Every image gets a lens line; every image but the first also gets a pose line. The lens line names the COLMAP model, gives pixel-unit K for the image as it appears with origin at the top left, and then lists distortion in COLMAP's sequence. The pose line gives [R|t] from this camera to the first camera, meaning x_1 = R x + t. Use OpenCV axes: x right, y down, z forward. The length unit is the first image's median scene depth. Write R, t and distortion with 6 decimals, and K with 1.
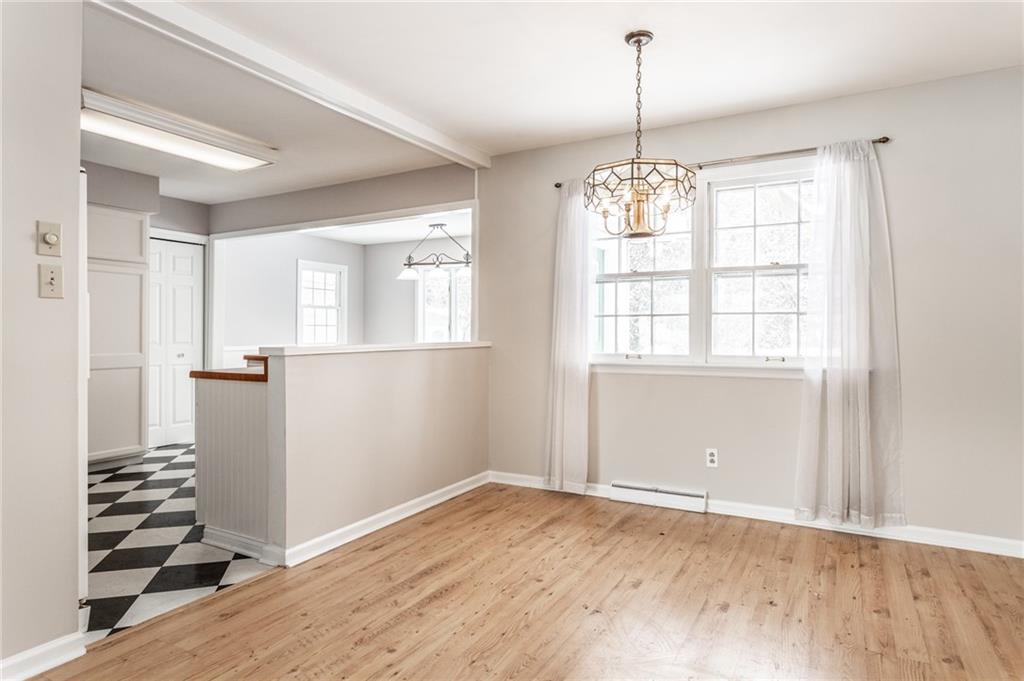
lens RADIAL K [[591.5, 0, 512.9], [0, 591.5, 332.0], [0, 0, 1]] dist [0.005087, 0.001686]
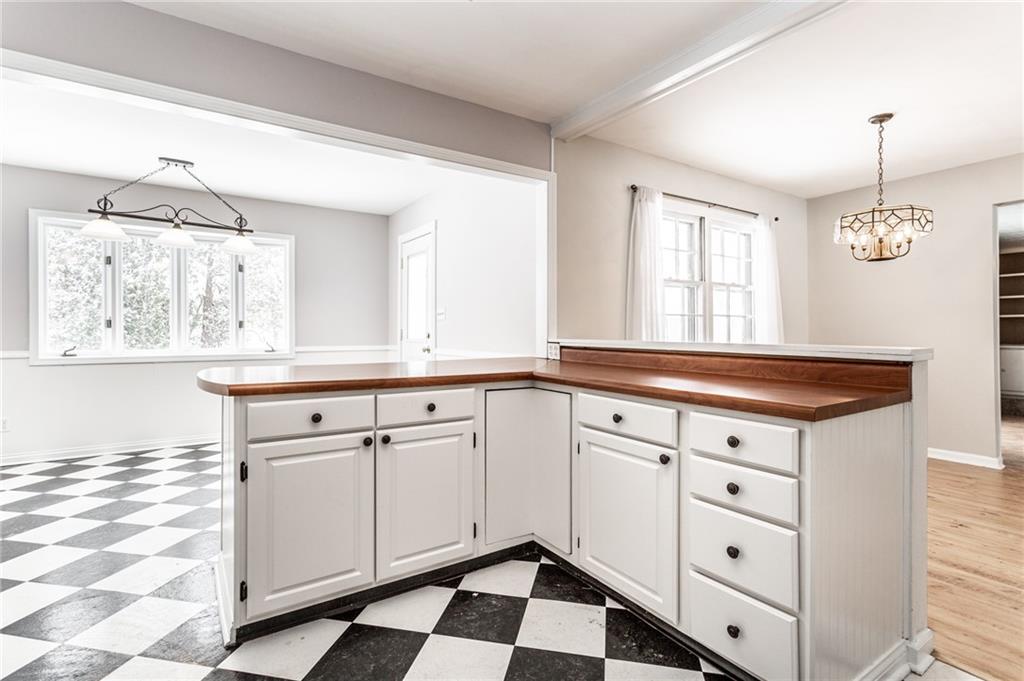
lens RADIAL K [[493.4, 0, 508.8], [0, 493.4, 332.2], [0, 0, 1]] dist [0.010507, -0.000648]
pose [[0.467207, 0.000212, 0.884148, -0.445767], [0.000658, 1.000000, -0.000588, 0.003924], [-0.884148, 0.000857, 0.467207, 0.445954]]
